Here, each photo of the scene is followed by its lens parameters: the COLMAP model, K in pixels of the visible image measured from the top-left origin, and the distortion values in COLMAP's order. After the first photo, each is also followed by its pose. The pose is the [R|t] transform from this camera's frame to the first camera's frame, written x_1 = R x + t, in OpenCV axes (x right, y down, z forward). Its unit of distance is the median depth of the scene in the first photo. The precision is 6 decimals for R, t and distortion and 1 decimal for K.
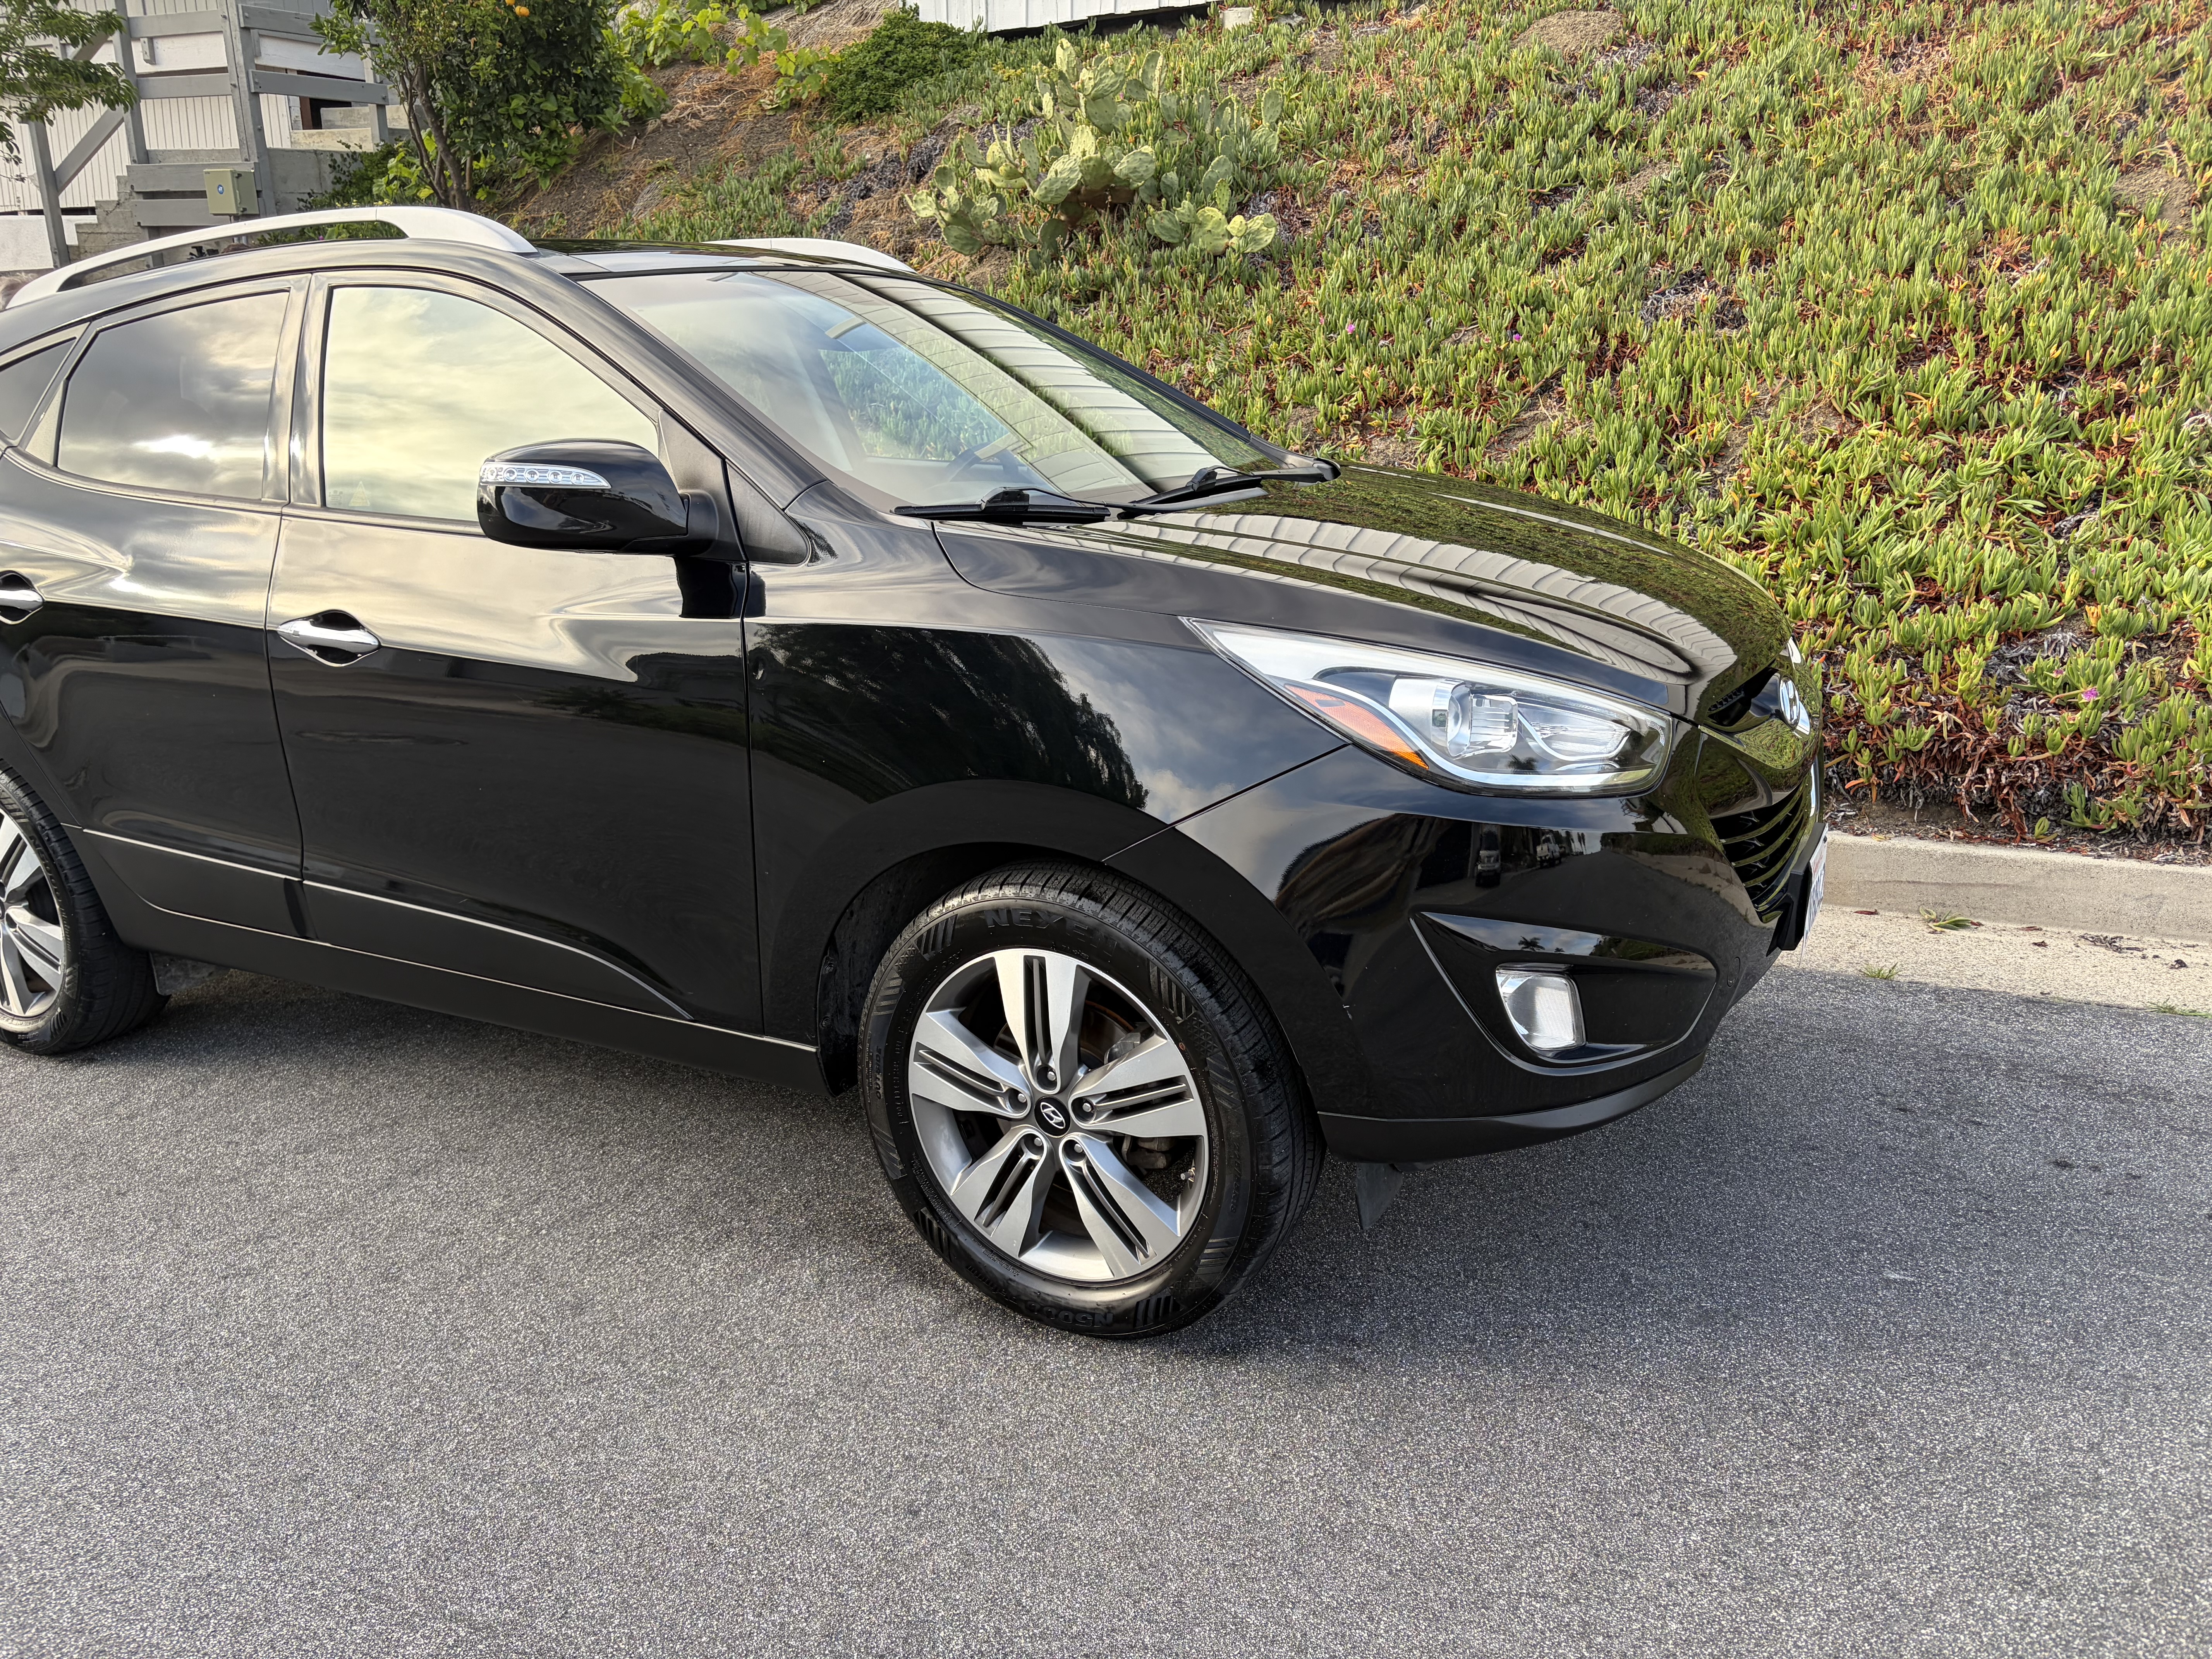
lens RADIAL K [[1648.4, 0, 1106.0], [0, 1648.4, 829.5], [0, 0, 1]] dist [0.022775, 0.003536]
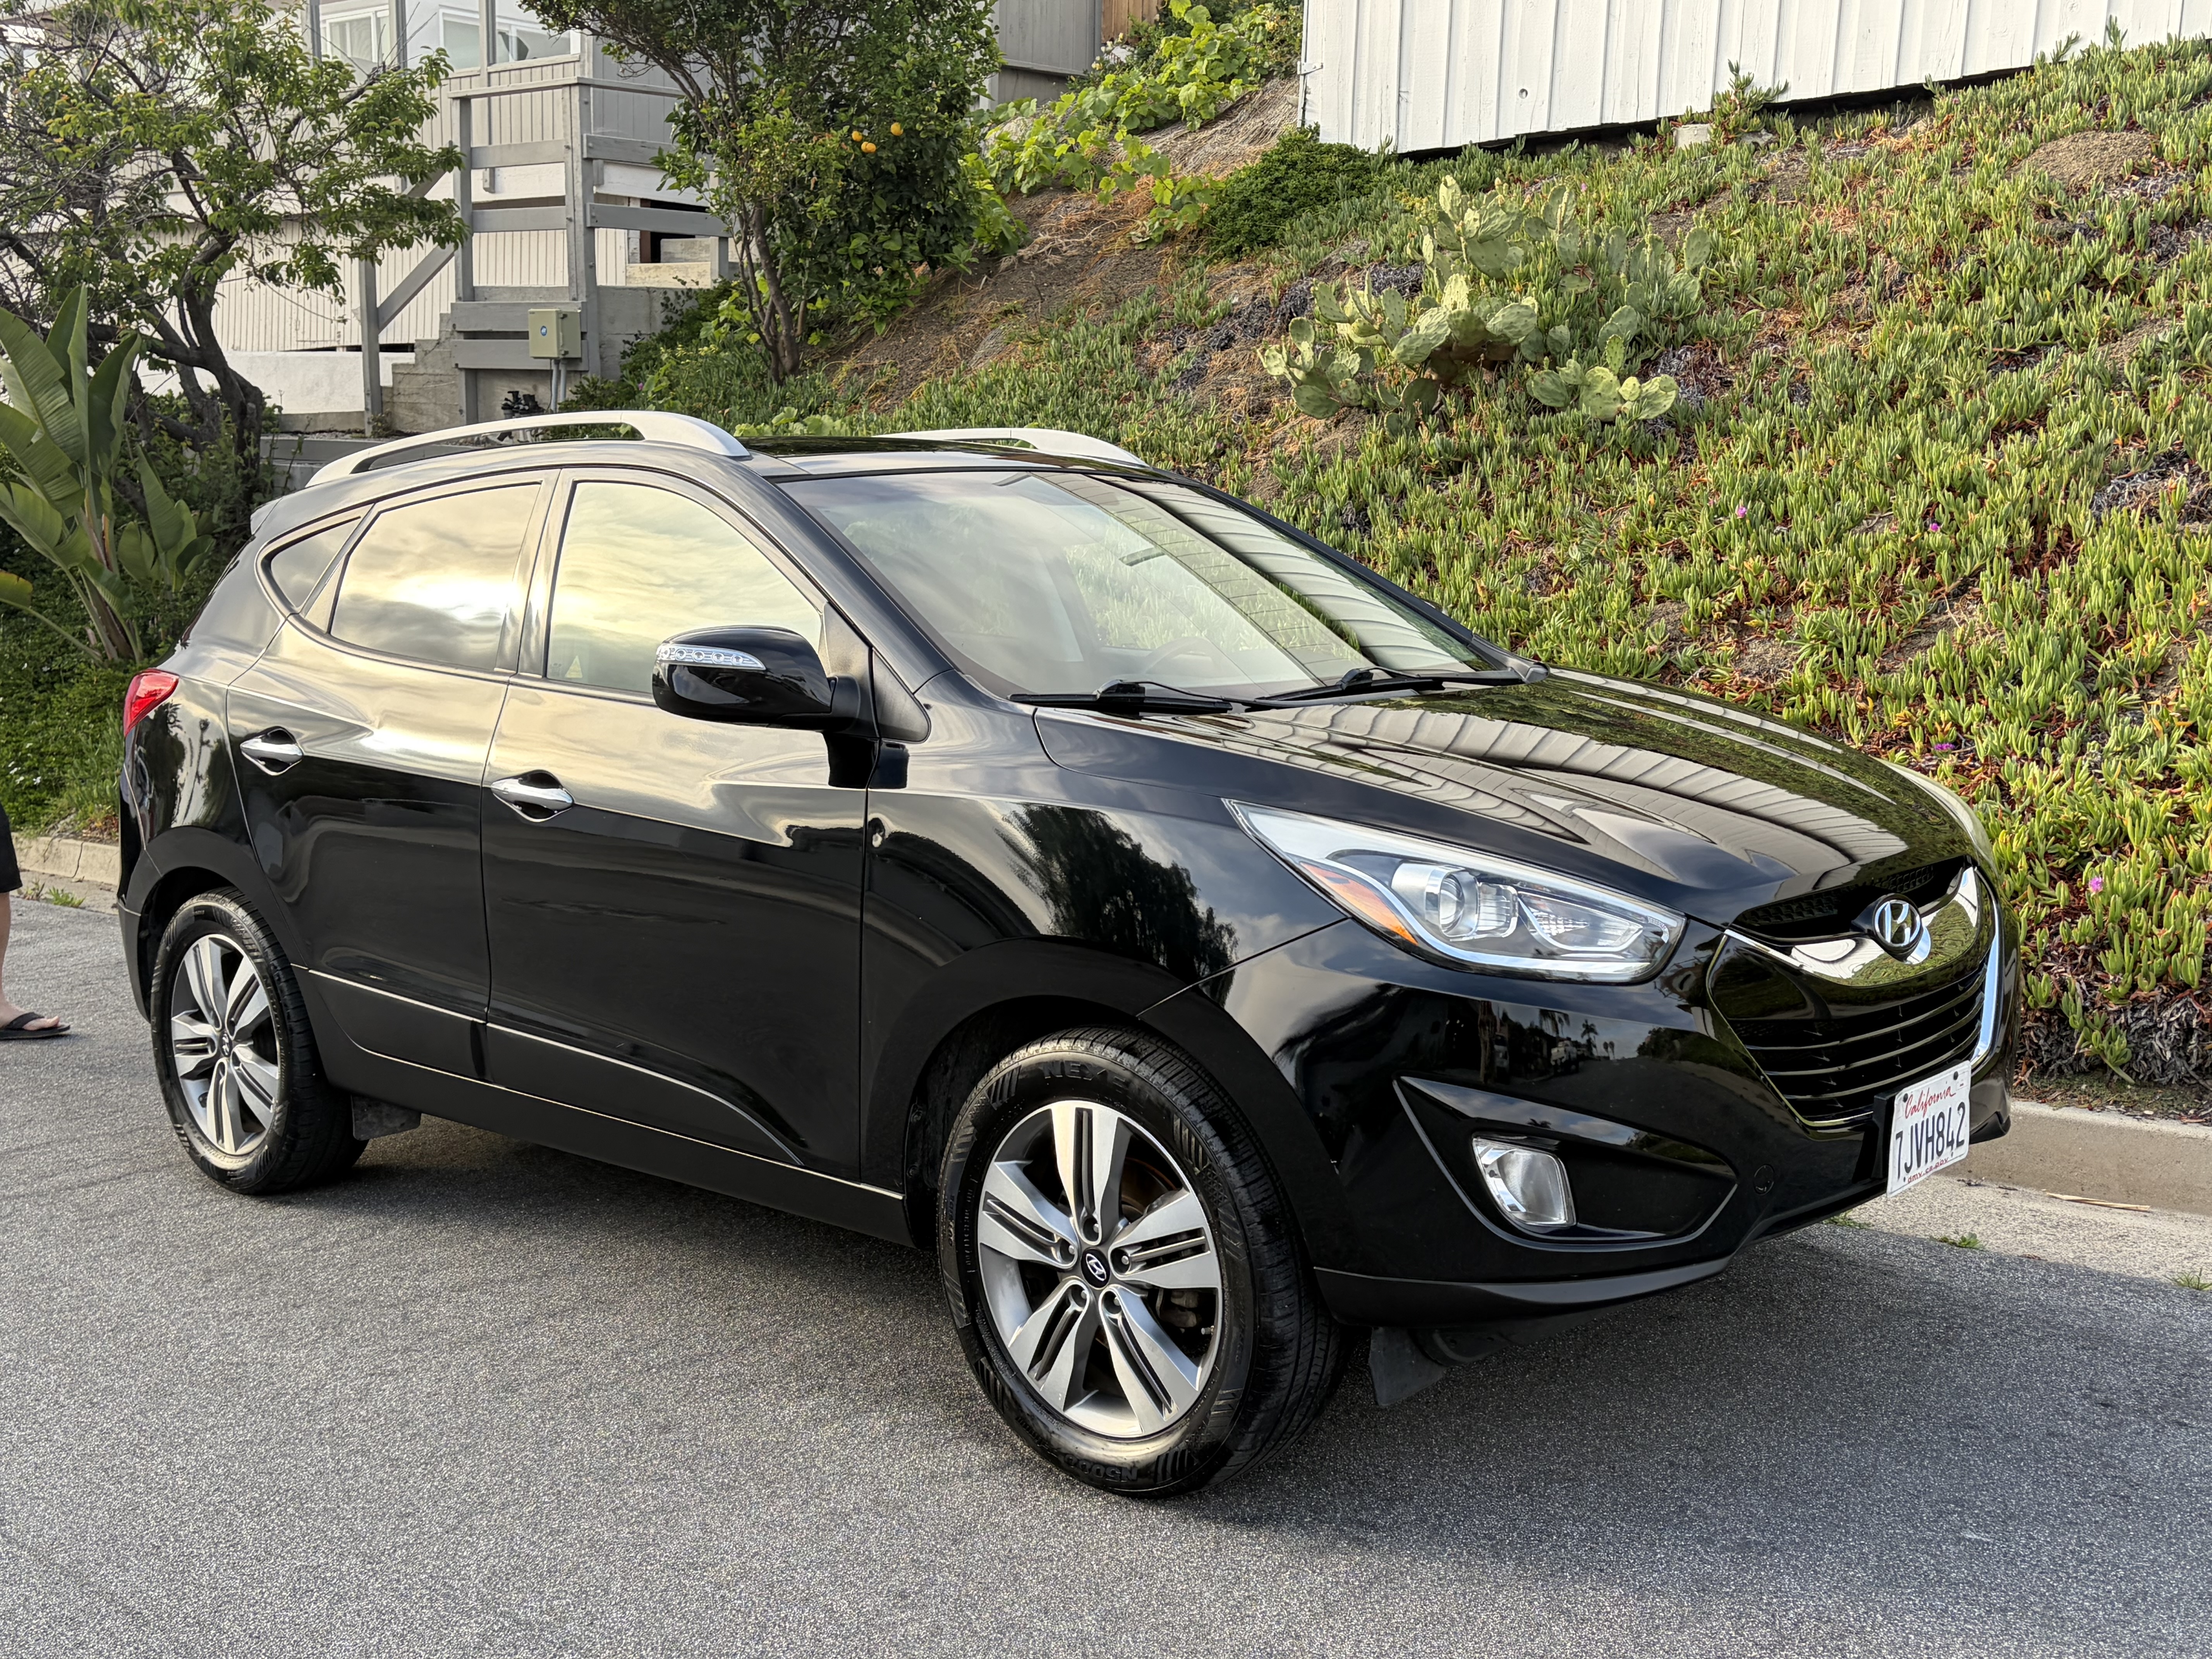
lens RADIAL K [[2249.6, 0, 1106.0], [0, 2249.6, 829.5], [0, 0, 1]] dist [0.103386, -0.252620]
pose [[0.973292, 0.048509, -0.224387, 0.120094], [-0.079393, 0.988233, -0.130734, 0.036482], [0.215405, 0.145057, 0.965691, -0.180435]]
